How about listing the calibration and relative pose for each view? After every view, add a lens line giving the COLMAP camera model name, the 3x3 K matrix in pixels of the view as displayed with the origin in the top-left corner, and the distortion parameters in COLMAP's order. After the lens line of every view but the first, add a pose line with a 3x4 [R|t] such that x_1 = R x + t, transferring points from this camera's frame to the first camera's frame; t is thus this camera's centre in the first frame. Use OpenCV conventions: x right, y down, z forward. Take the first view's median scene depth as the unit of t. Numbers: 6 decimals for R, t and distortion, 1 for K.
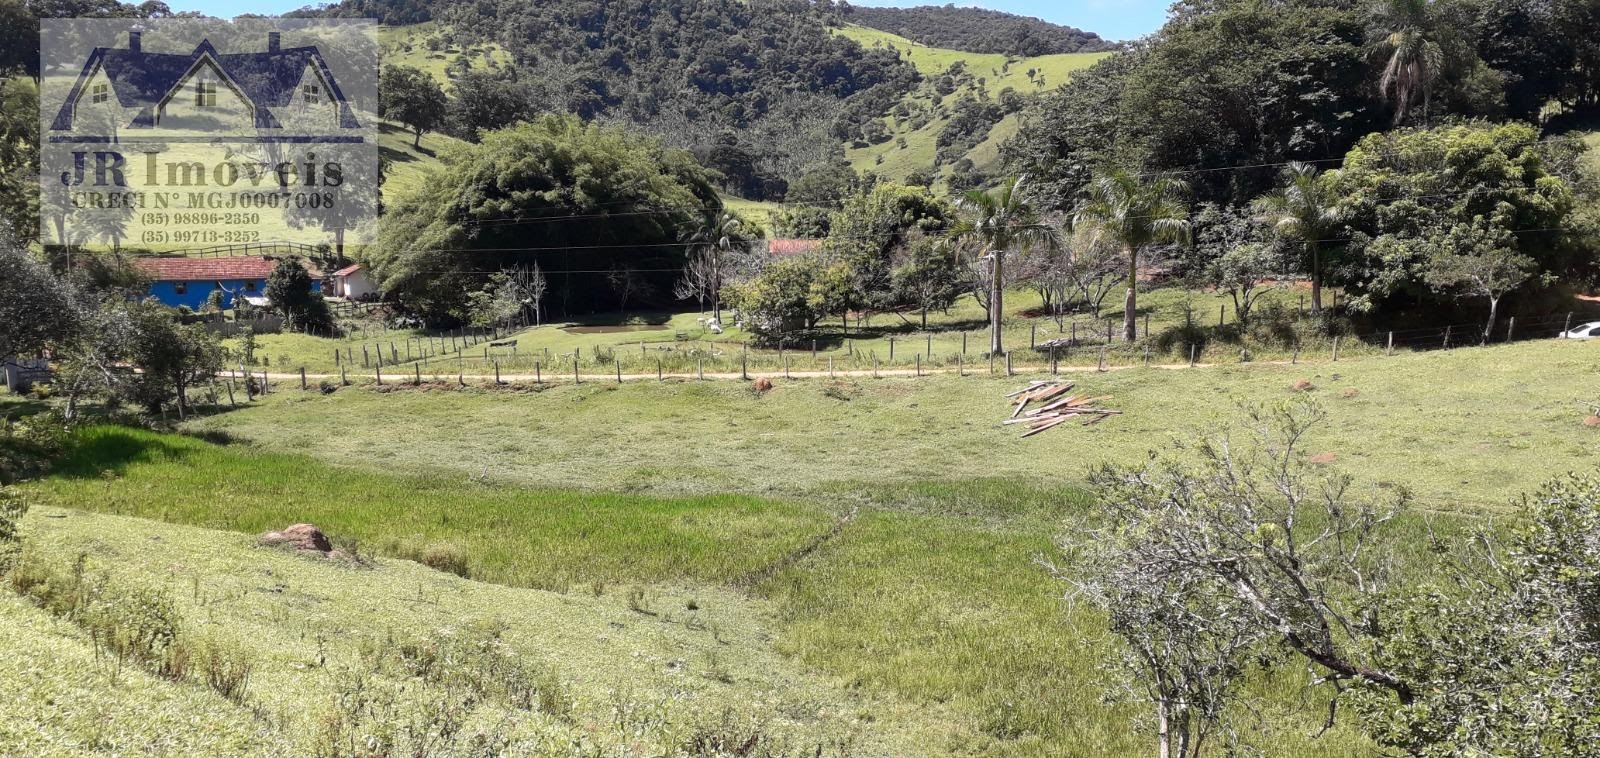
lens RADIAL K [[1279.7, 0, 803.8], [0, 1279.7, 410.0], [0, 0, 1]] dist [0.104637, -0.184172]
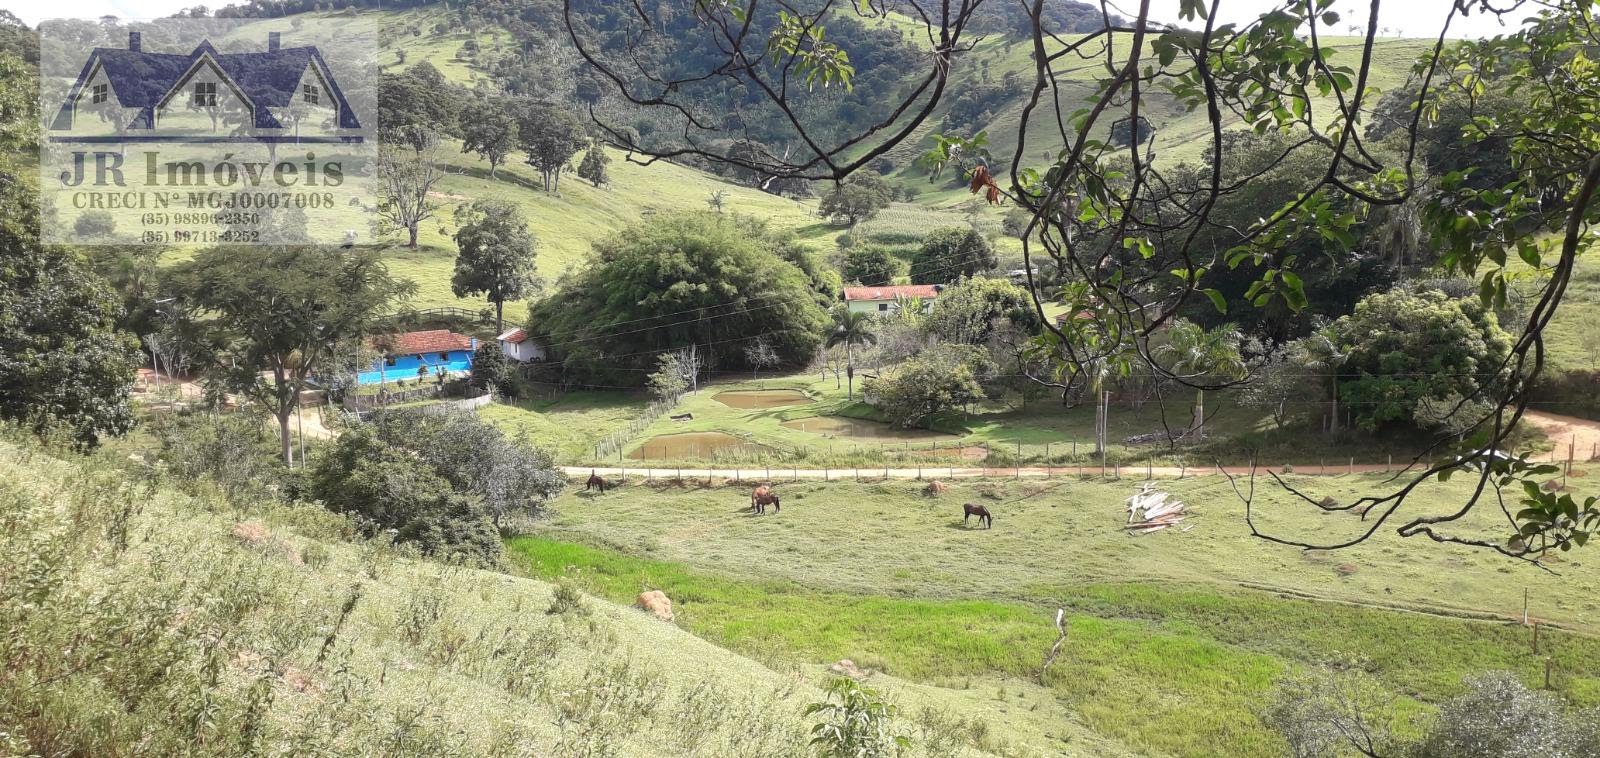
lens RADIAL K [[1279.7, 0, 801.6], [0, 1279.7, 424.7], [0, 0, 1]] dist [0.104637, -0.184172]
pose [[0.999962, -0.007805, 0.003865, -0.087881], [0.007655, 0.999269, 0.037462, -0.067377], [-0.004155, -0.037431, 0.999291, -0.186287]]
